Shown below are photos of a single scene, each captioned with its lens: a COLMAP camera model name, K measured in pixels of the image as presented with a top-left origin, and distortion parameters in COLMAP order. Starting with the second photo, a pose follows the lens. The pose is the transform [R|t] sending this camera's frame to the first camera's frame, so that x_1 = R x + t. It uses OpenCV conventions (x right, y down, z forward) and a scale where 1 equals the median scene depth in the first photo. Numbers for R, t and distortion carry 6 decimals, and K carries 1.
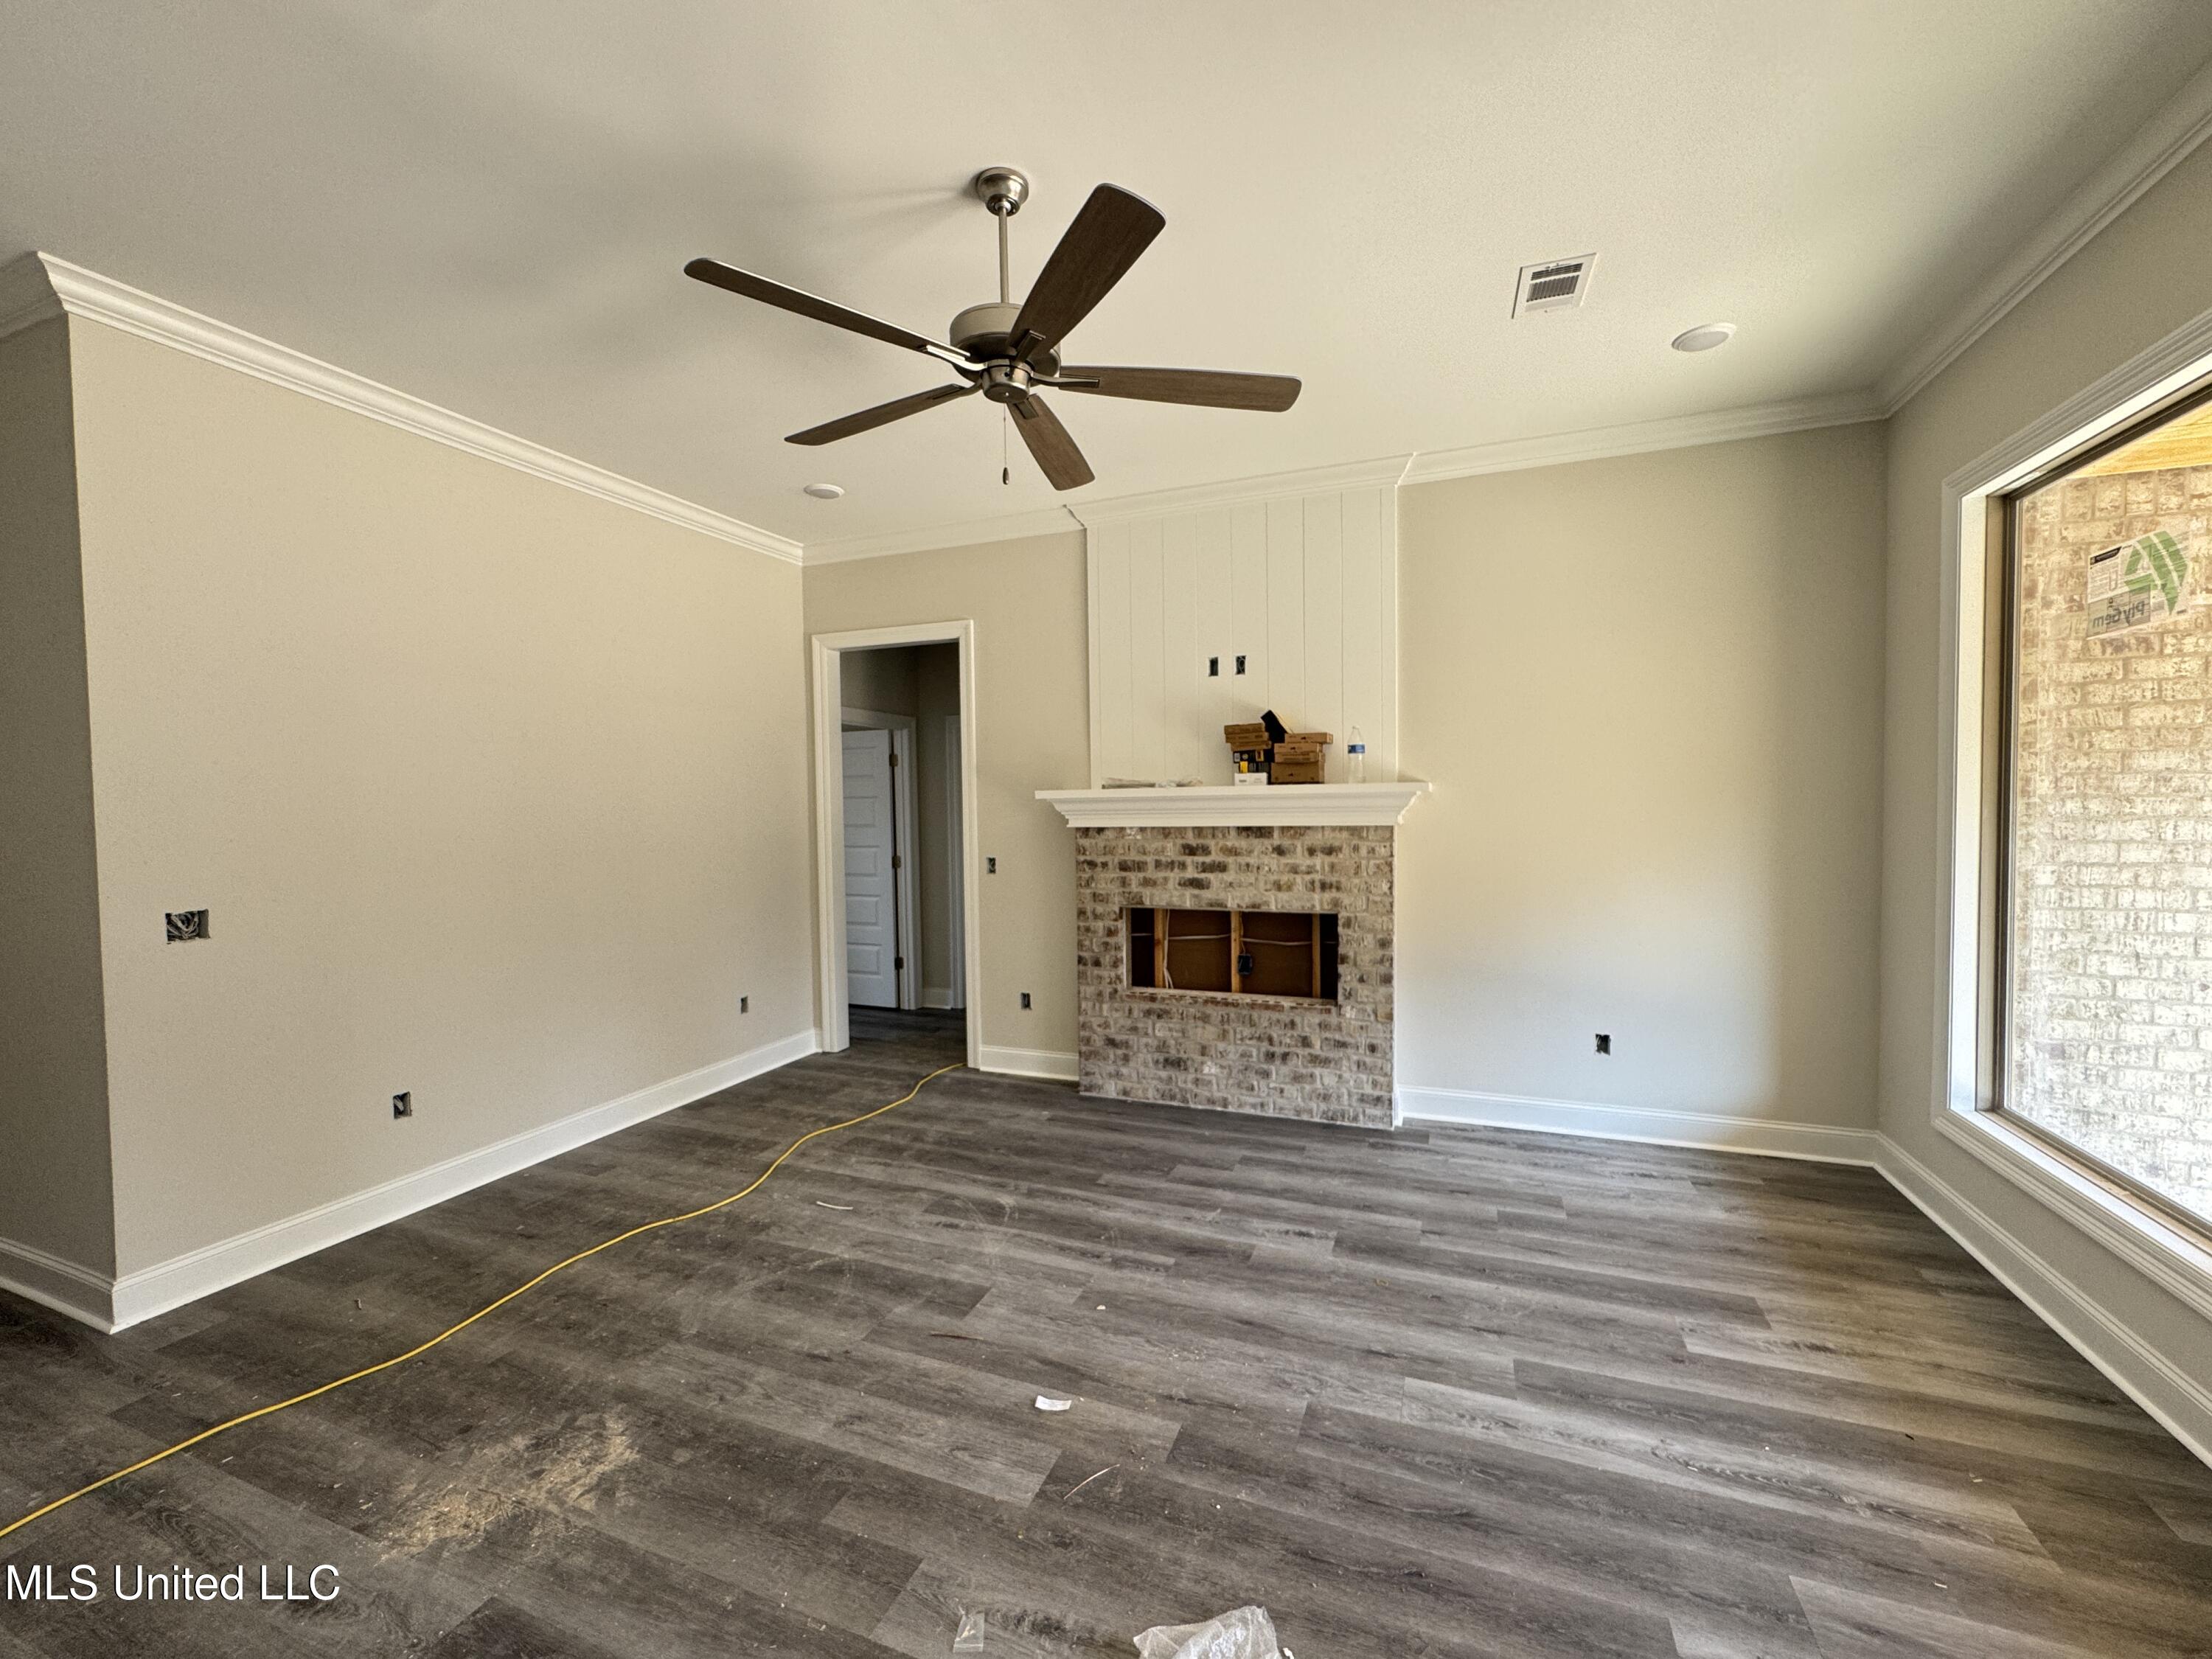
lens RADIAL K [[885.9, 0, 1106.6], [0, 885.9, 831.7], [0, 0, 1]] dist [-0.003042, 0.000055]
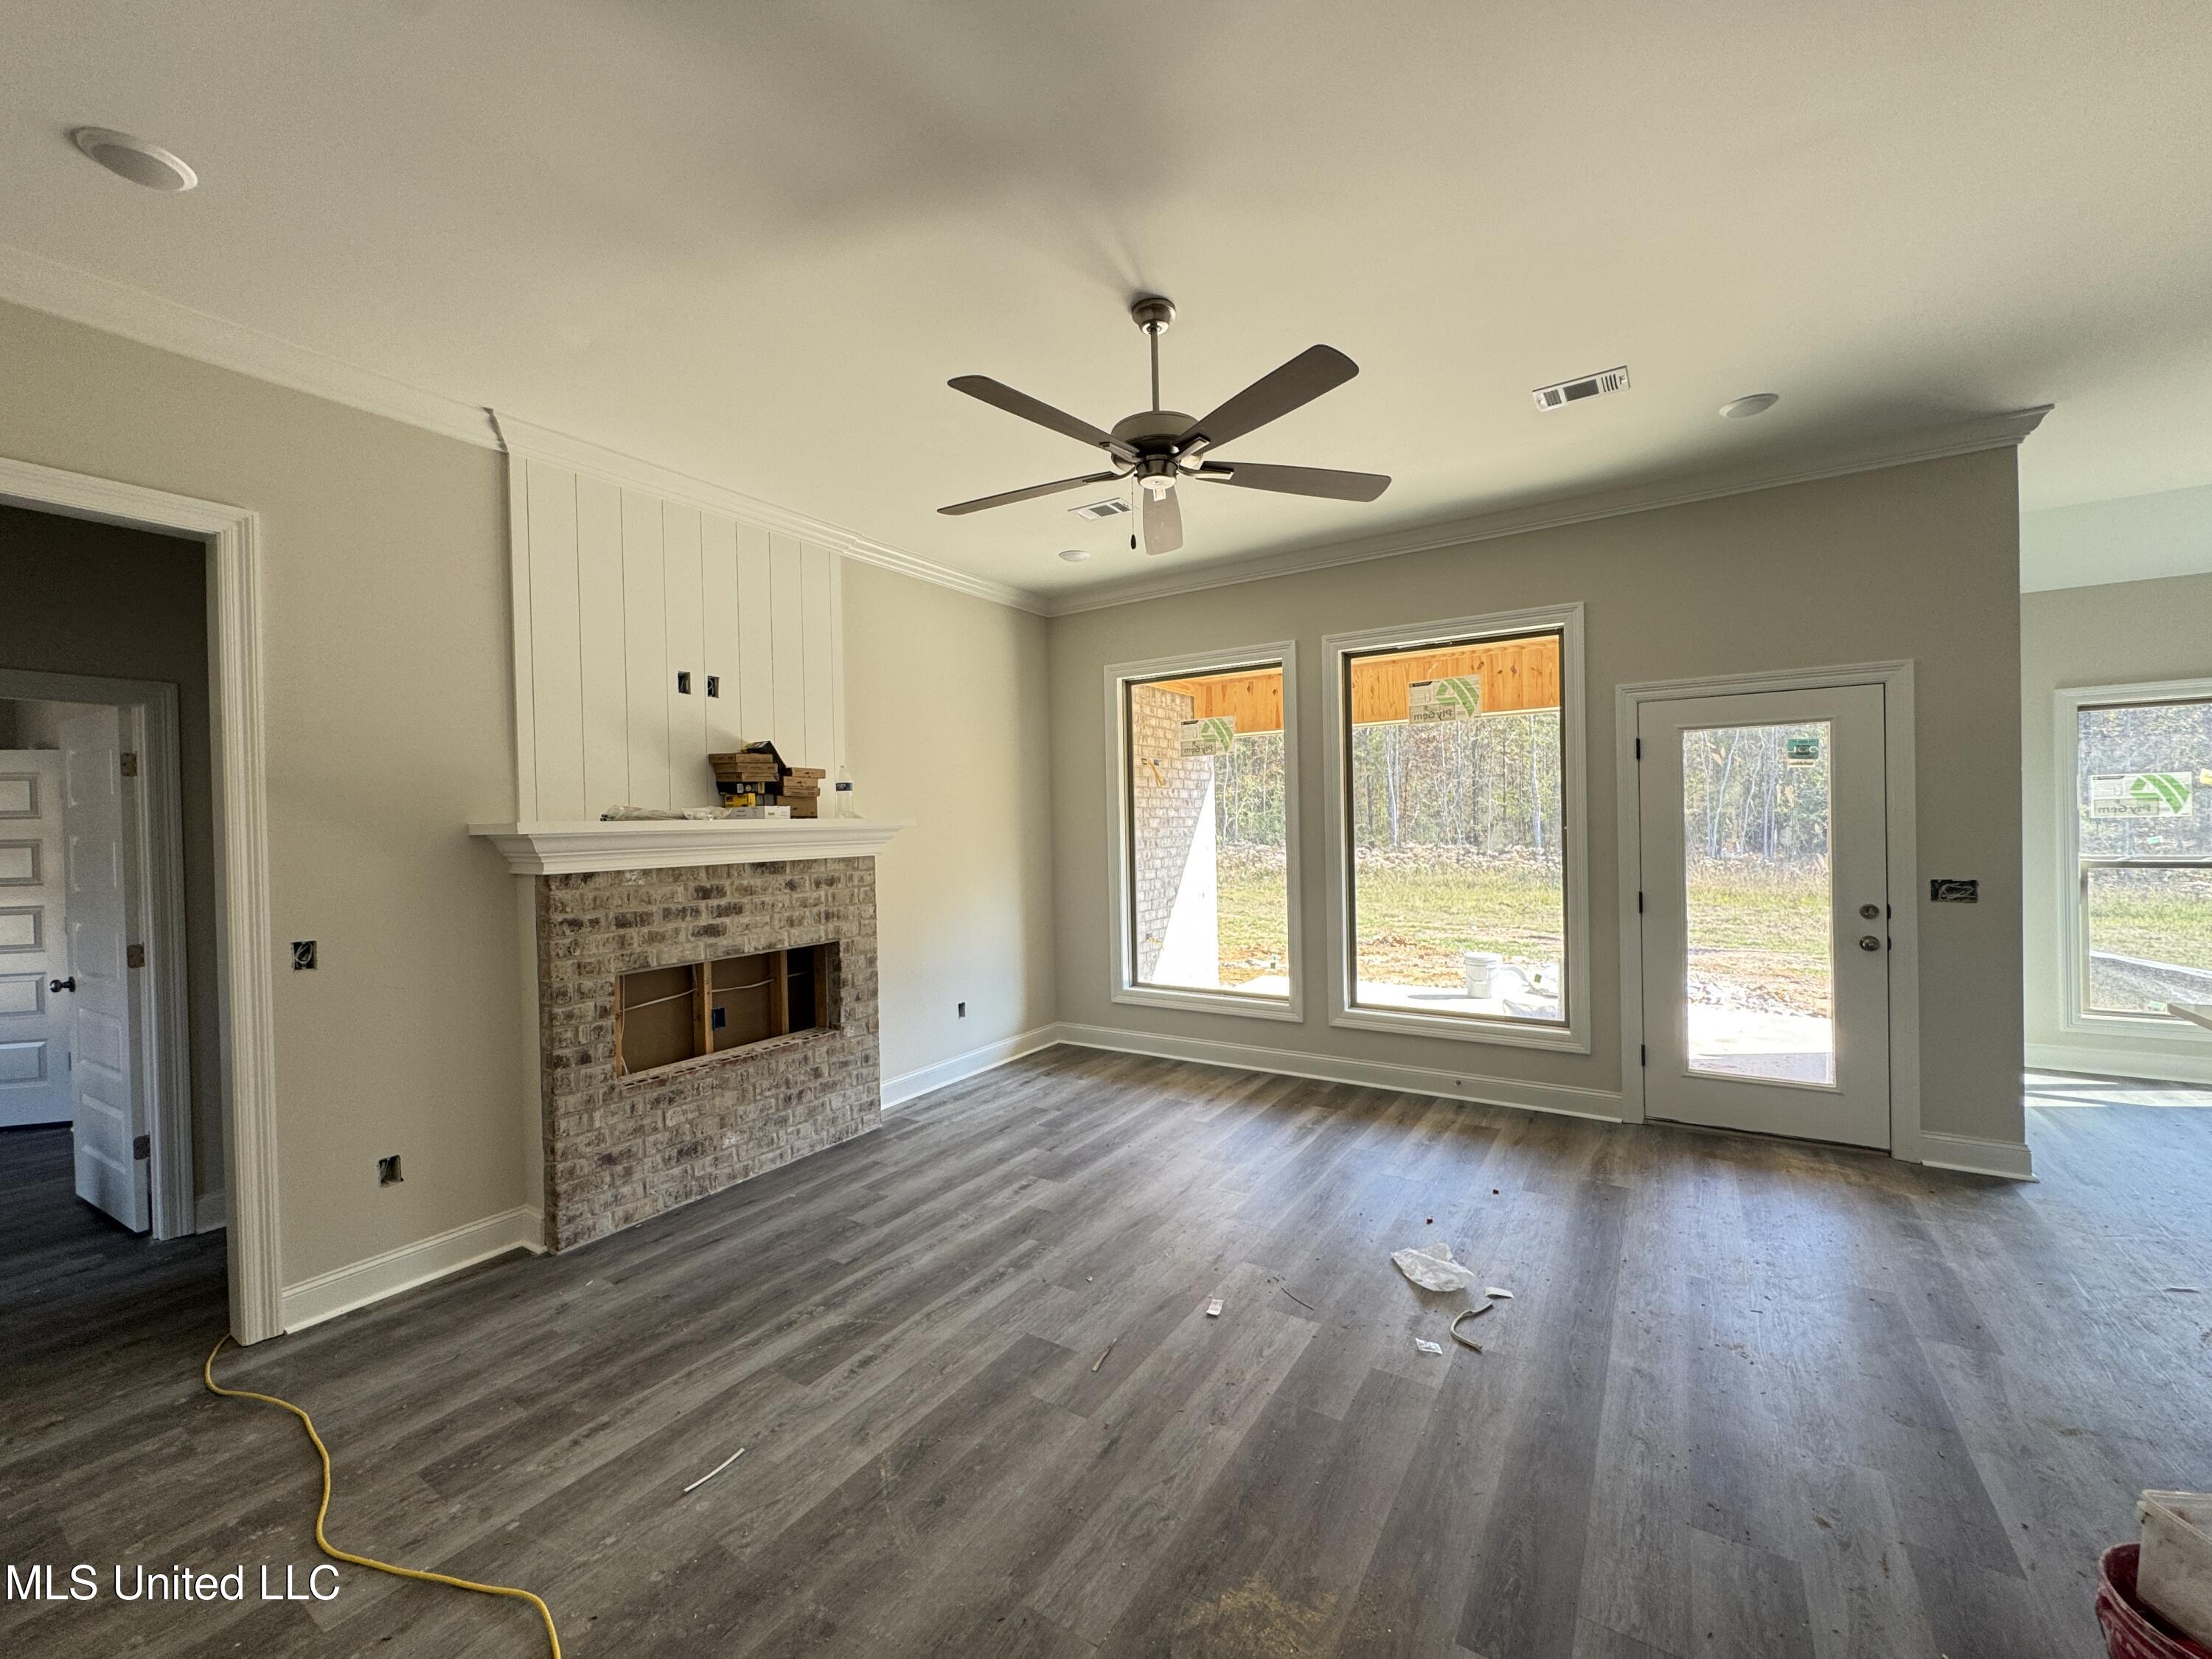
lens RADIAL K [[881.4, 0, 1107.1], [0, 881.4, 832.5], [0, 0, 1]] dist [-0.002487, 0.000107]
pose [[0.198736, 0.000756, 0.980053, -0.706701], [0.054419, 0.998448, -0.011806, -0.007006], [-0.978541, 0.055680, 0.198386, 0.469744]]
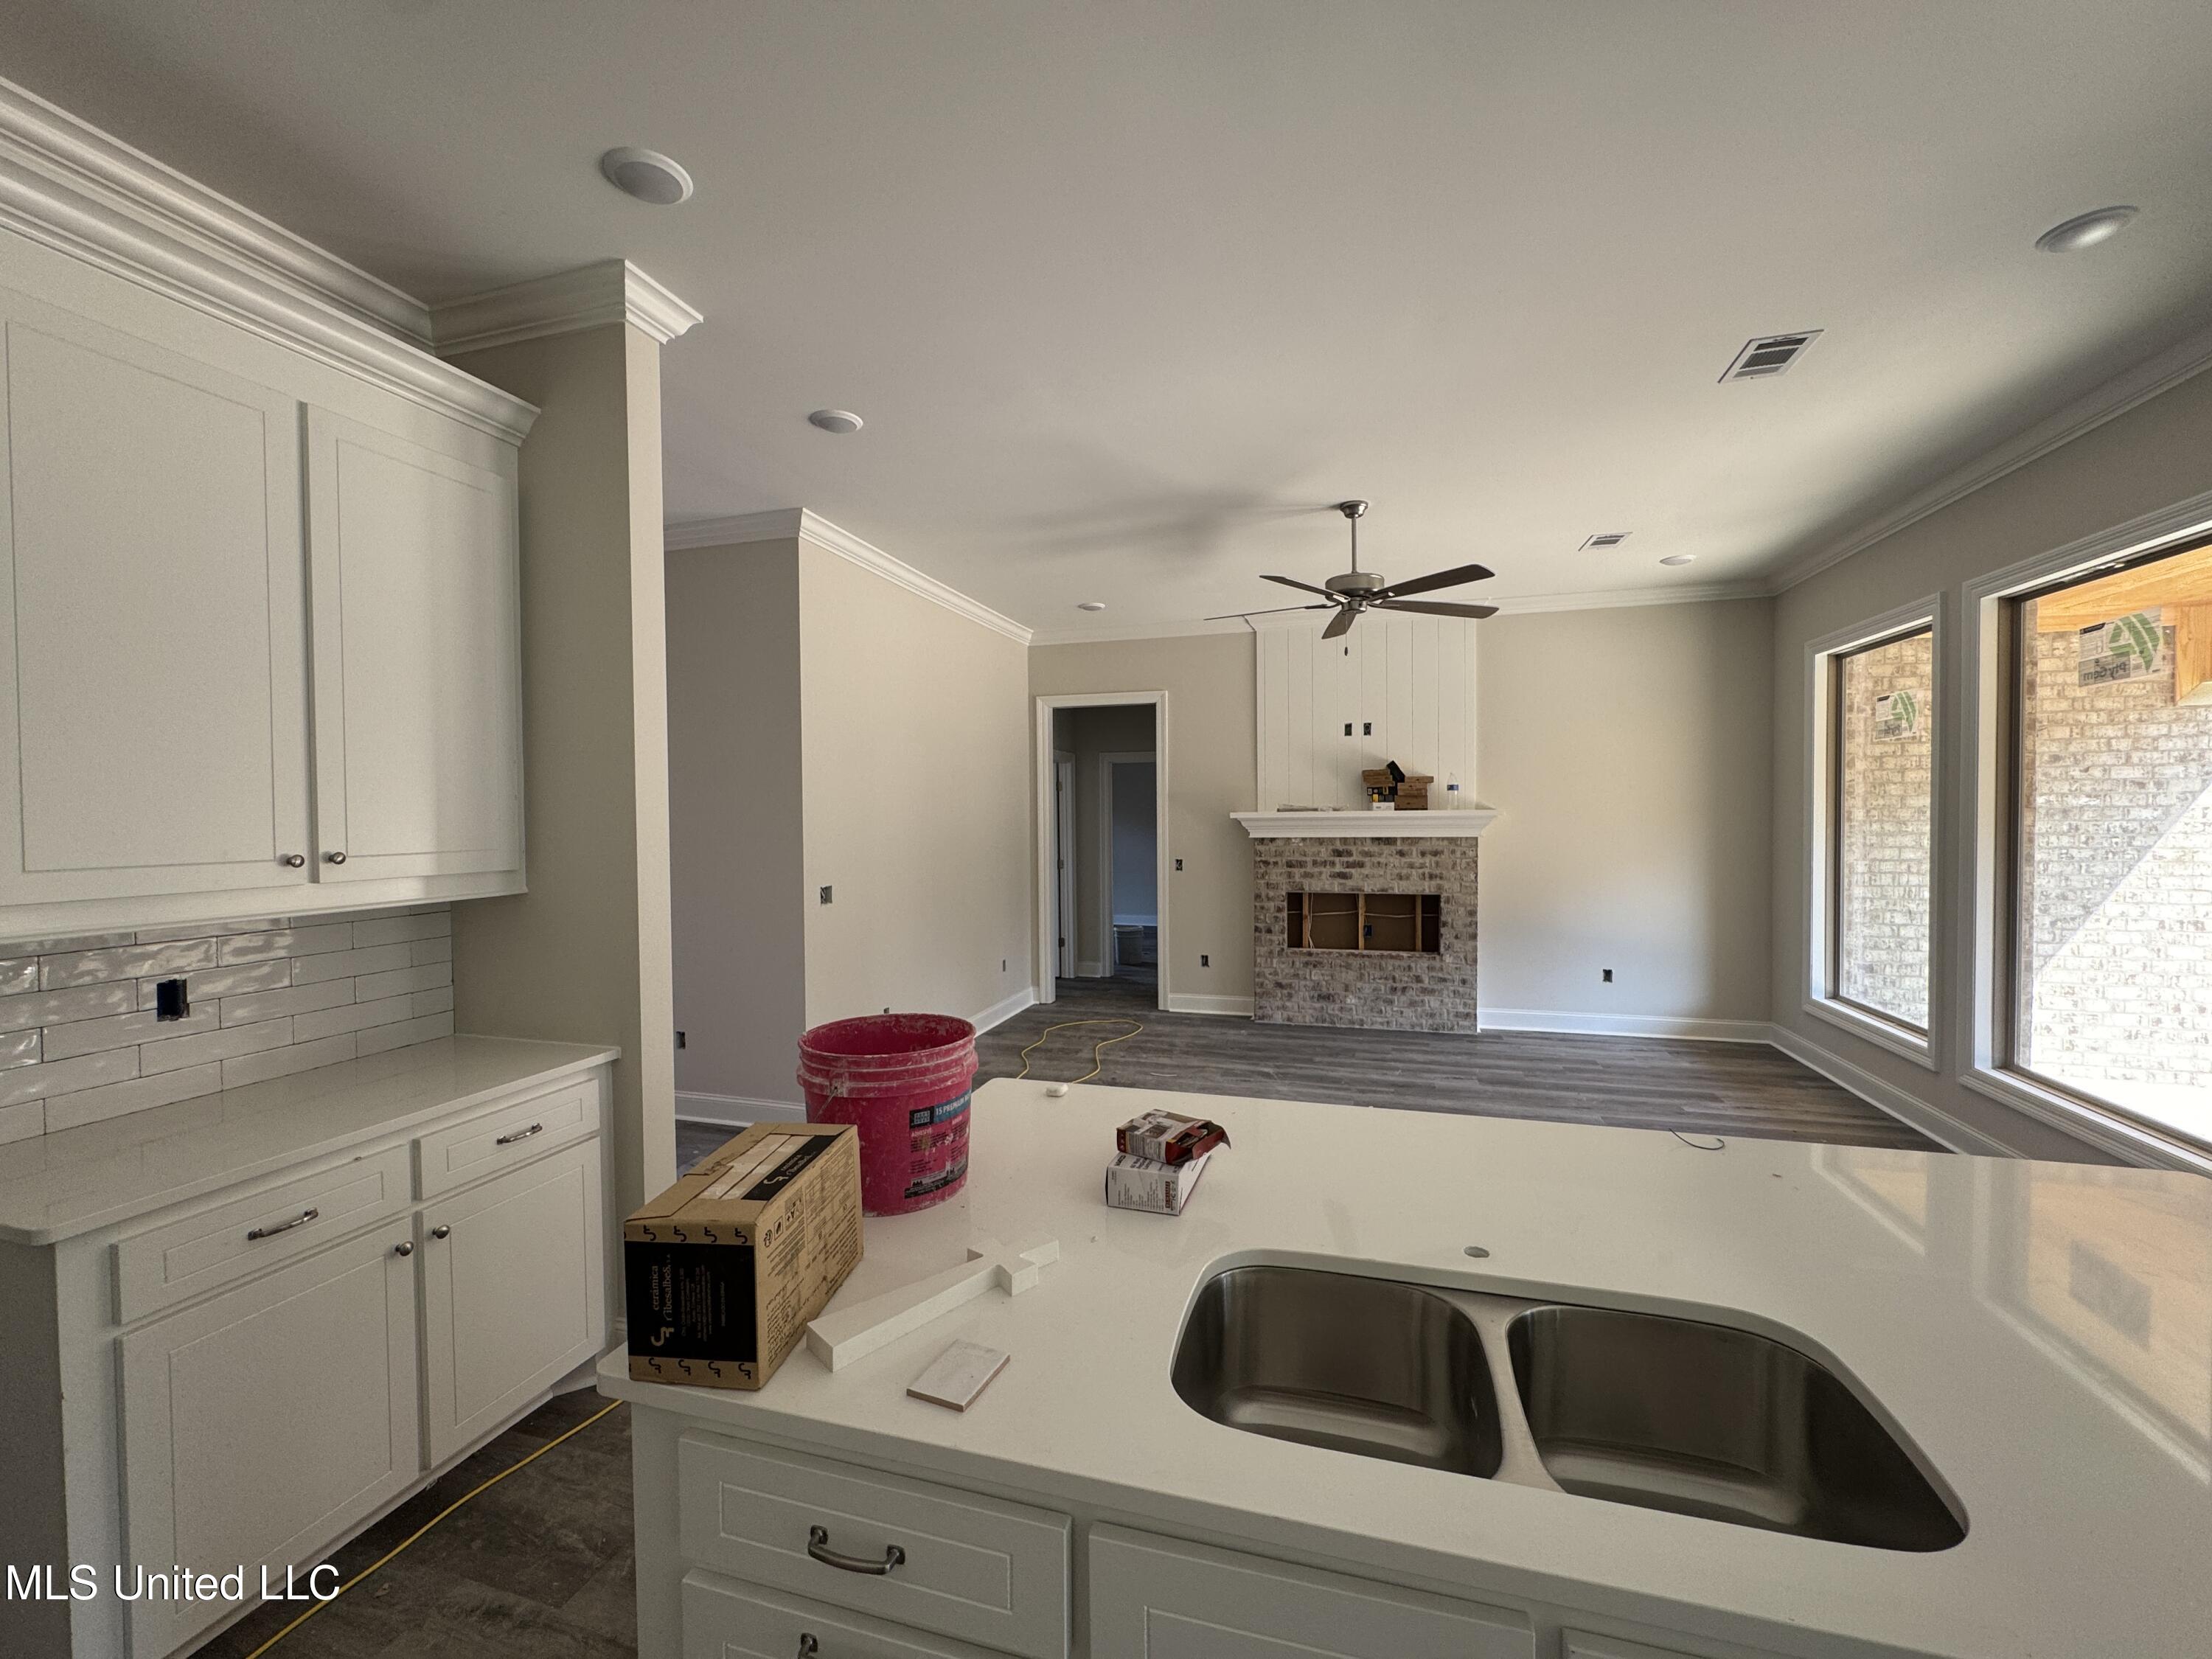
lens RADIAL K [[881.4, 0, 1107.1], [0, 881.4, 832.5], [0, 0, 1]] dist [-0.002487, 0.000107]
pose [[0.996232, 0.003335, 0.086659, -0.446887], [-0.002186, 0.999909, -0.013346, 0.006841], [-0.086696, 0.013106, 0.996149, -0.471187]]
